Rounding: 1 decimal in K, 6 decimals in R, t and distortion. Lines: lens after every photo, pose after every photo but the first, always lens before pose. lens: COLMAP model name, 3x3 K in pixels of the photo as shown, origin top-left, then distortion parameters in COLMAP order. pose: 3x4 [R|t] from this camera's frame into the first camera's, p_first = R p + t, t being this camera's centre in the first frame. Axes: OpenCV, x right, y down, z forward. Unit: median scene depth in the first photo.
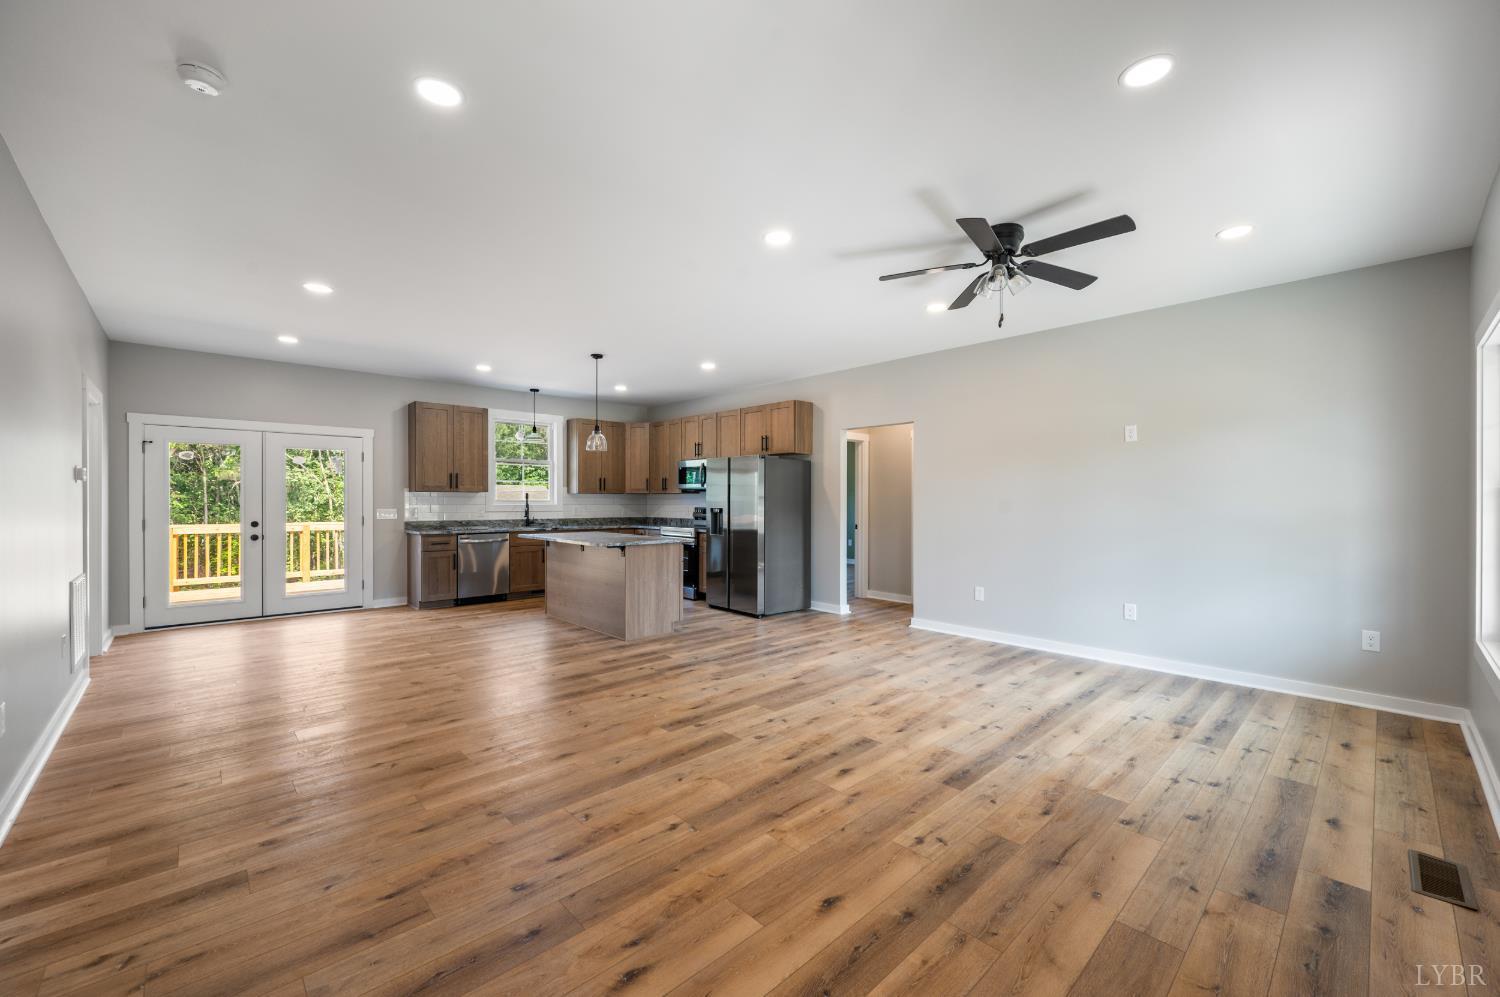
lens RADIAL K [[594.7, 0, 752.0], [0, 594.7, 498.8], [0, 0, 1]] dist [-0.001973, 0.000245]
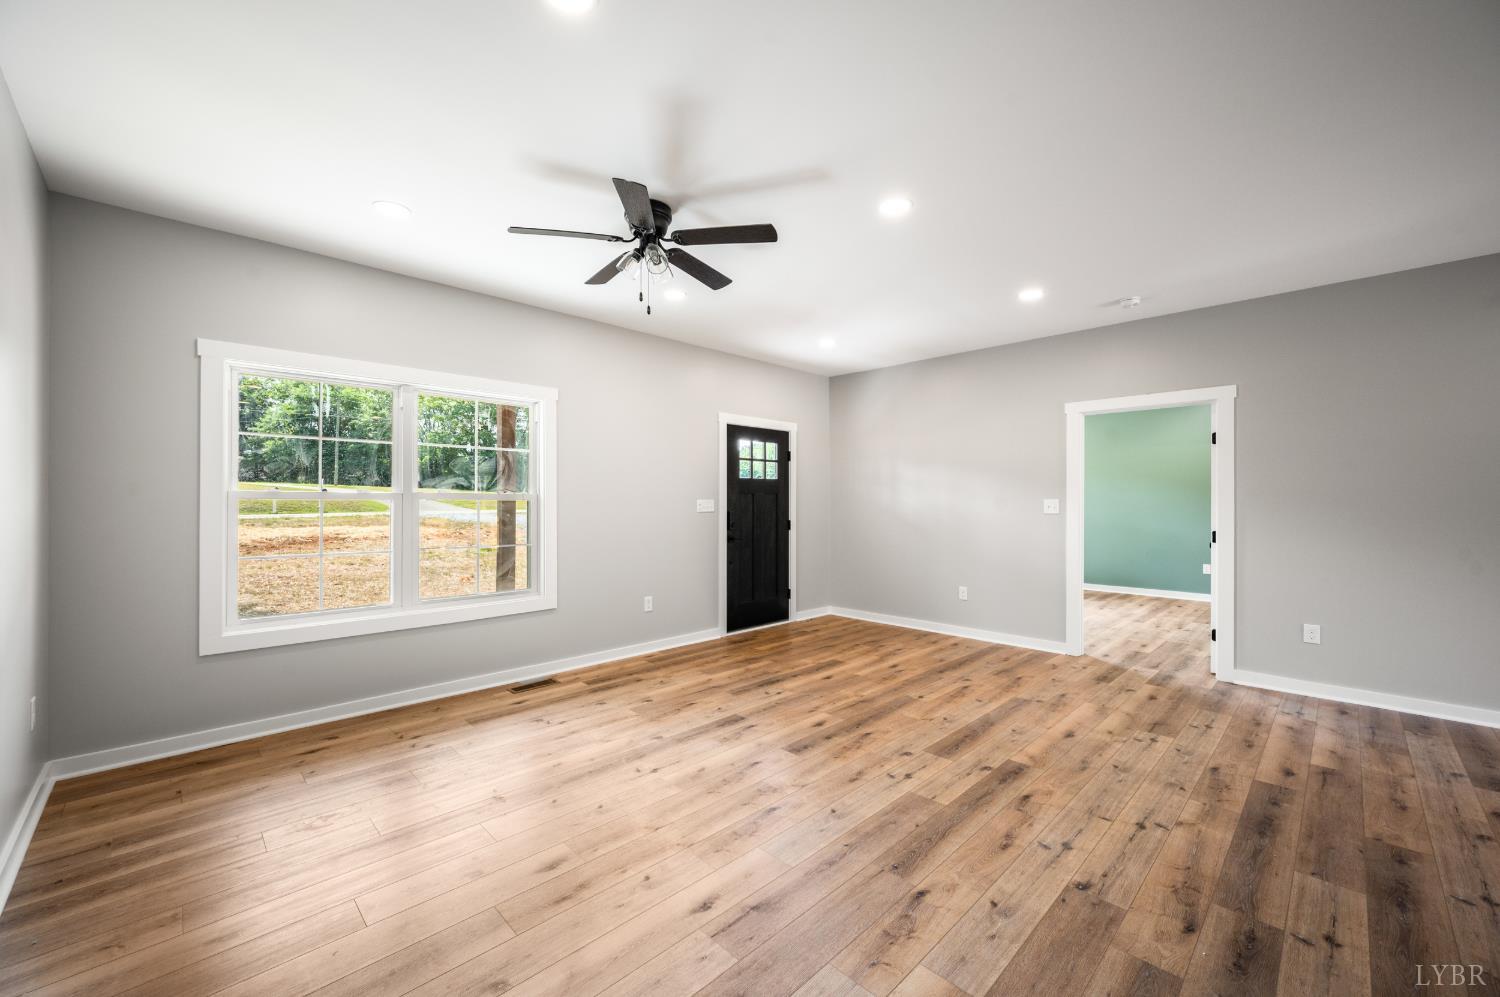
lens RADIAL K [[594.7, 0, 751.9], [0, 594.7, 502.0], [0, 0, 1]] dist [-0.001973, 0.000245]
pose [[-0.999630, -0.002666, -0.027081, 0.312262], [-0.002598, 0.999993, -0.002552, 0.000979], [0.027088, -0.002481, -0.999630, 2.109594]]
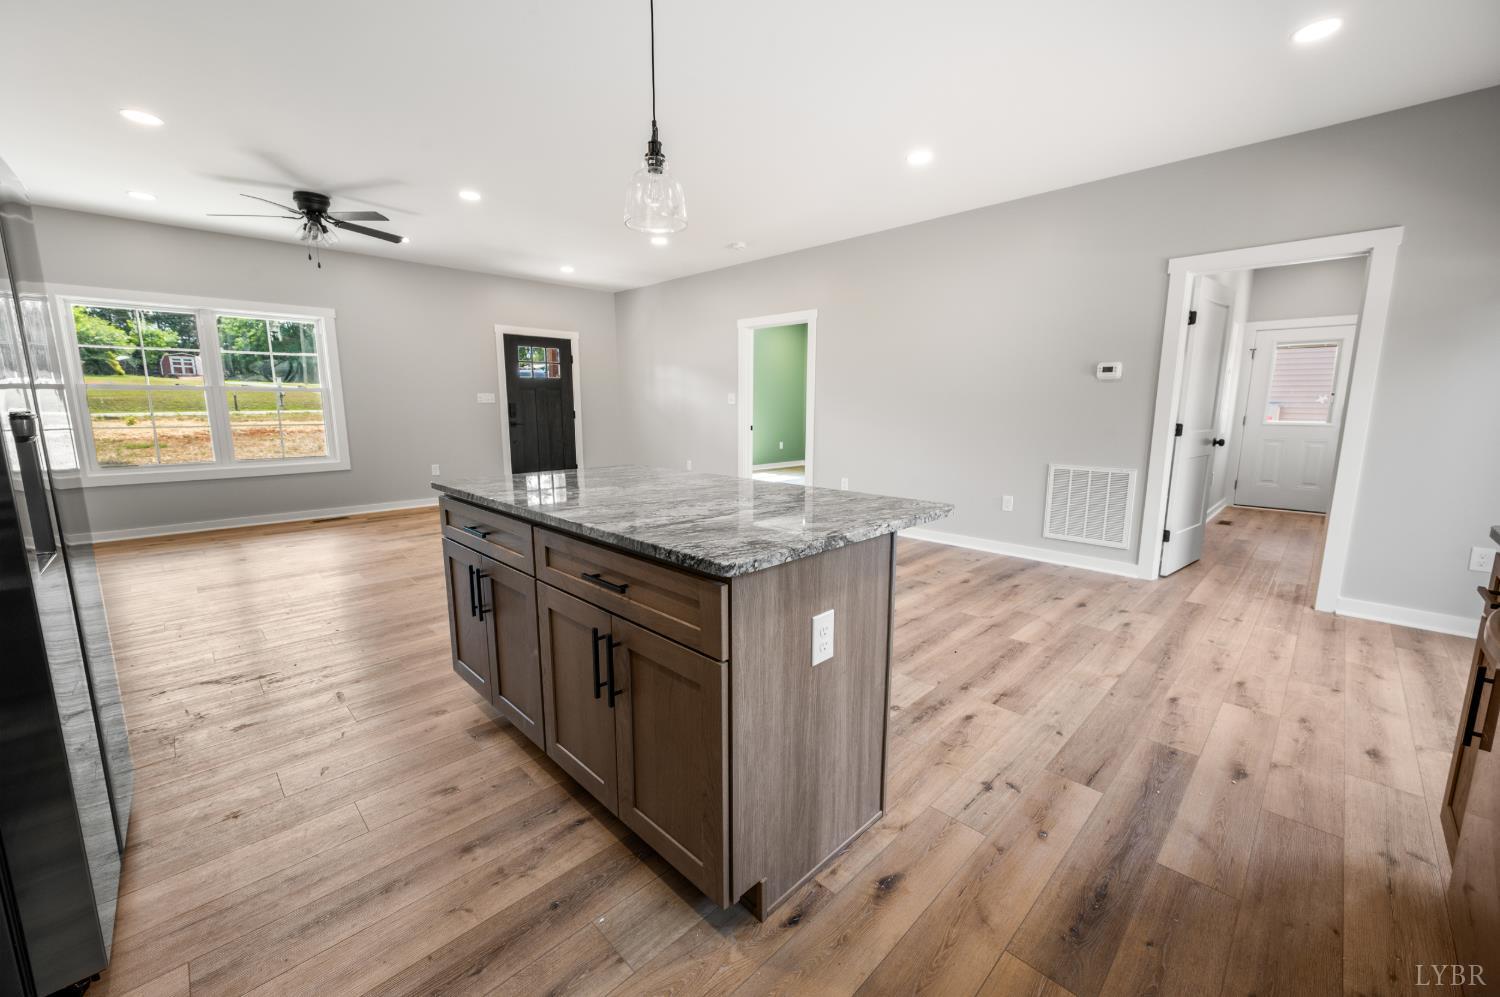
lens RADIAL K [[594.7, 0, 748.9], [0, 594.7, 500.6], [0, 0, 1]] dist [-0.001973, 0.000245]
pose [[-0.999443, -0.001047, -0.033352, -0.597814], [-0.006331, 0.987306, 0.158702, 0.028878], [0.032762, 0.158824, -0.986763, 2.764499]]
